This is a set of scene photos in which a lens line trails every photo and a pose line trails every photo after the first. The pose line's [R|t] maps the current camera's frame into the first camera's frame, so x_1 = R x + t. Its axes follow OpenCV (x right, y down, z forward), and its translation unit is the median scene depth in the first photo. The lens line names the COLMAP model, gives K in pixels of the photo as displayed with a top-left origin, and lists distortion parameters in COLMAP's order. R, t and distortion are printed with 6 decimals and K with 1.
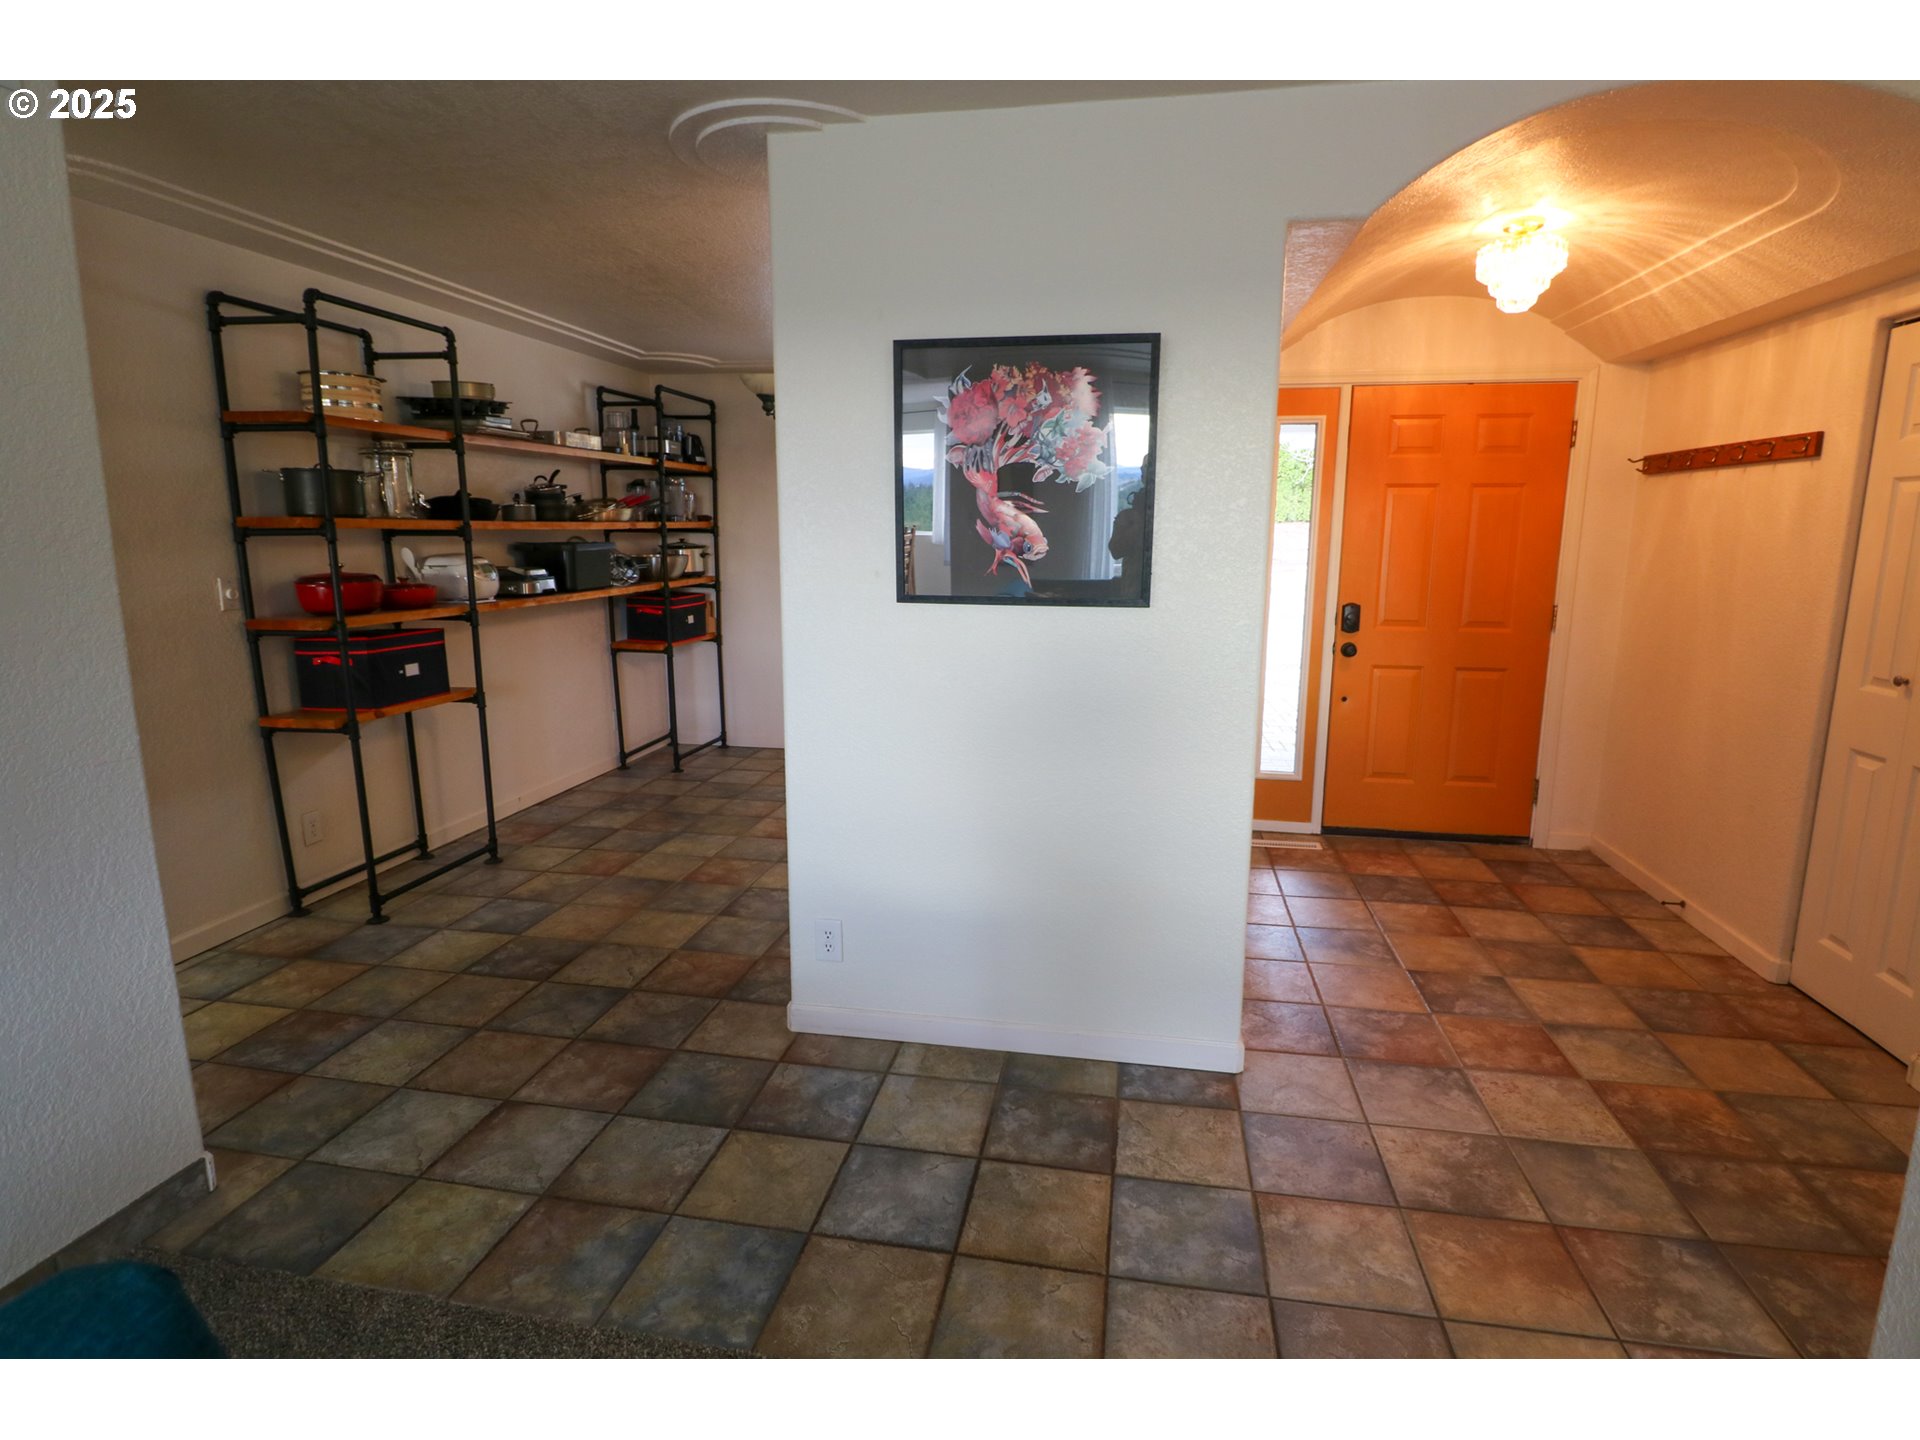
lens RADIAL K [[988.8, 0, 965.2], [0, 988.8, 699.0], [0, 0, 1]] dist [-0.004033, -0.006895]
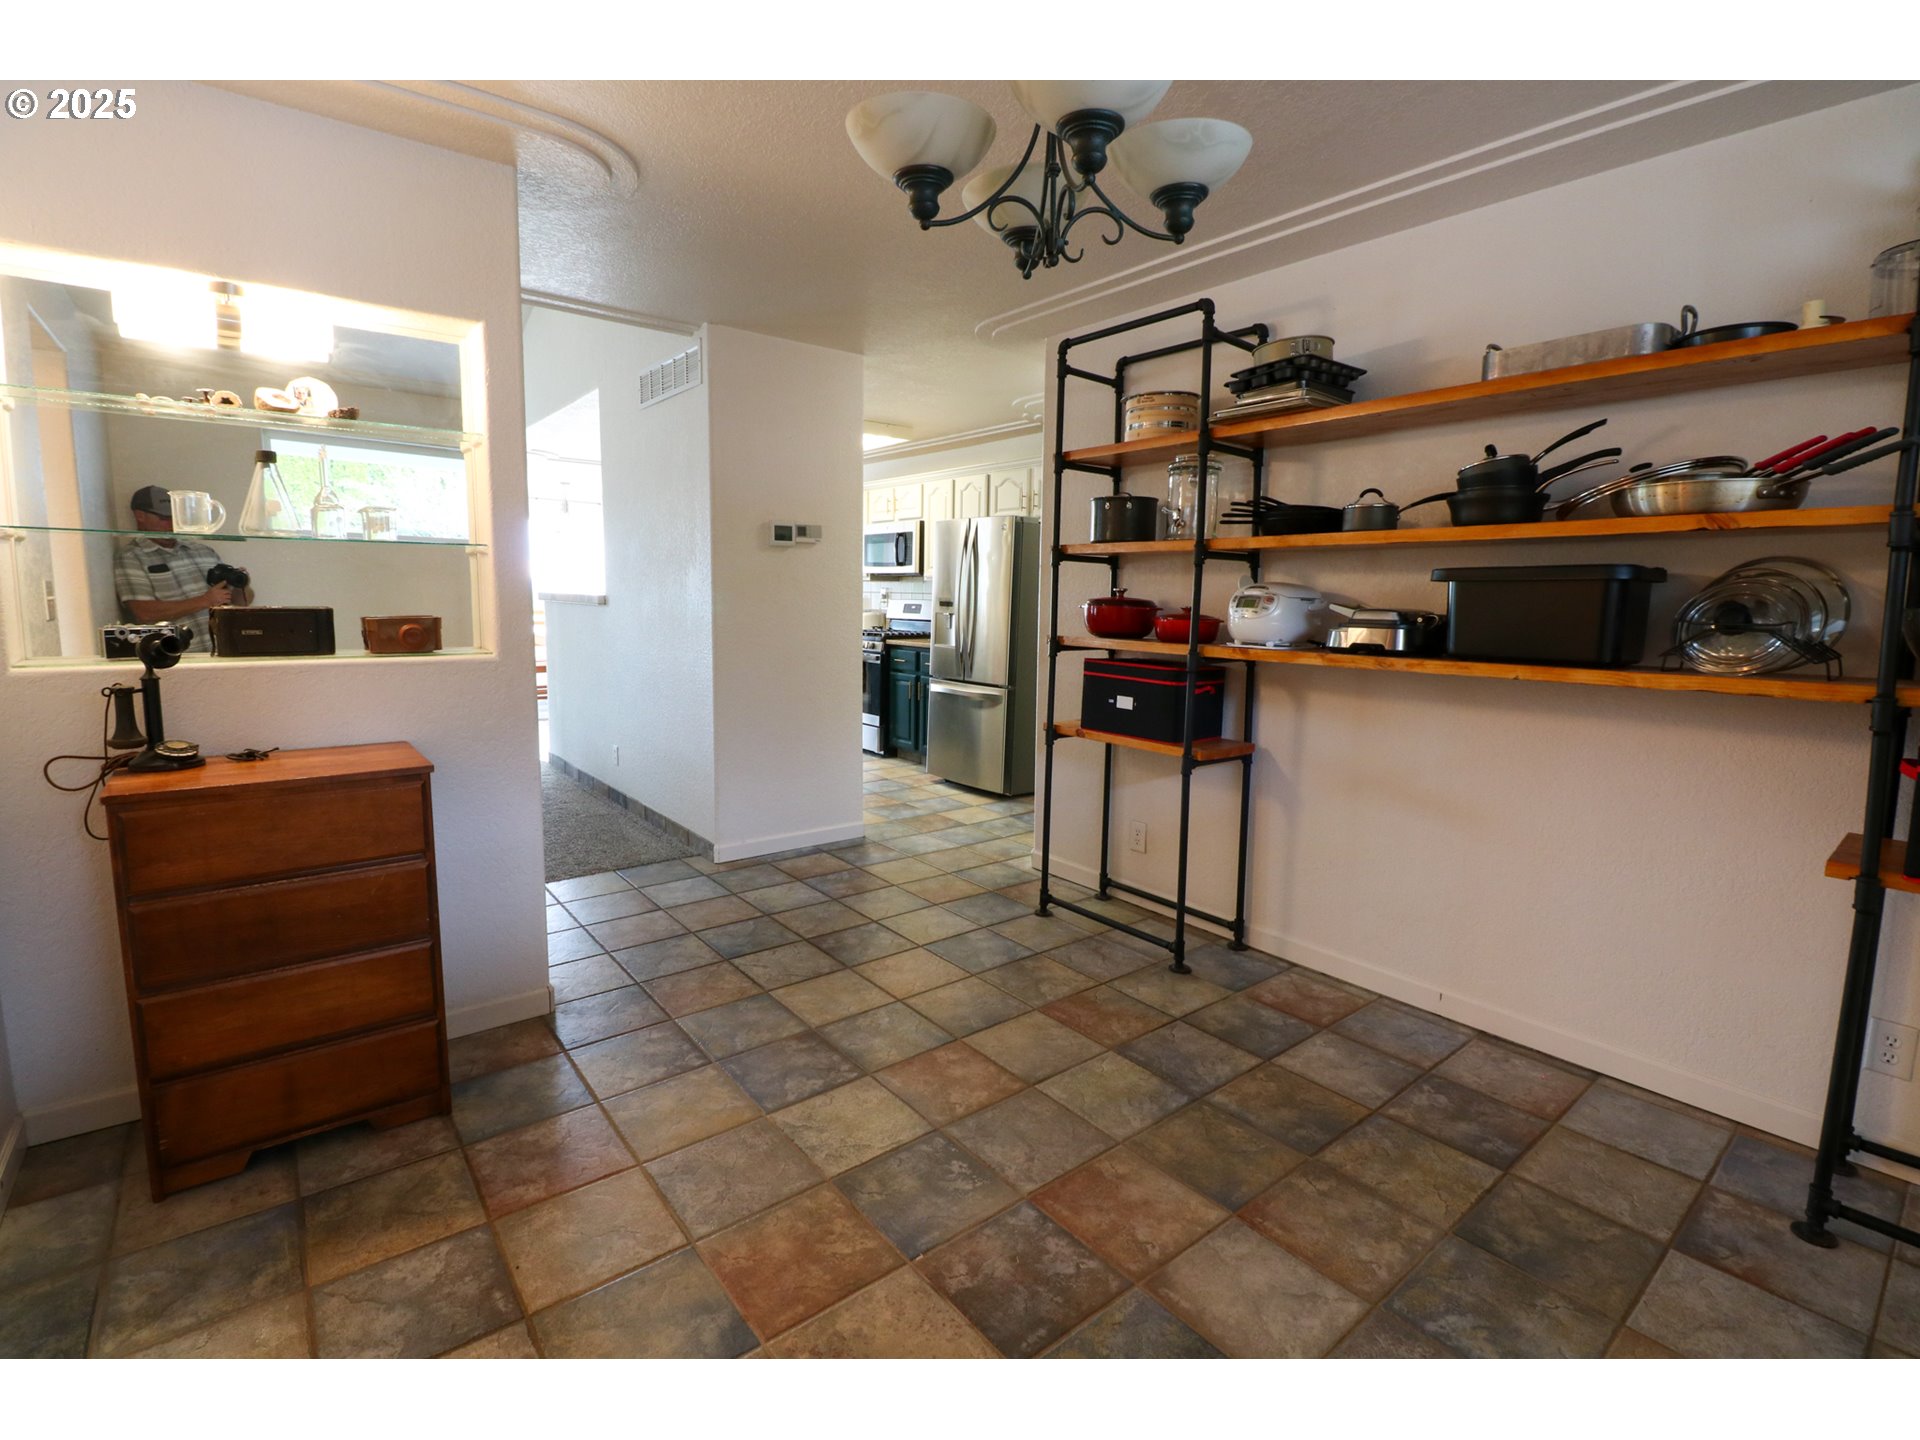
lens RADIAL K [[884.1, 0, 989.8], [0, 884.1, 708.1], [0, 0, 1]] dist [-0.002741, -0.009920]
pose [[-0.647020, 0.075535, -0.758722, 0.149981], [-0.147776, 0.963790, 0.221970, -0.180798], [0.748016, 0.255740, -0.612430, 1.333928]]
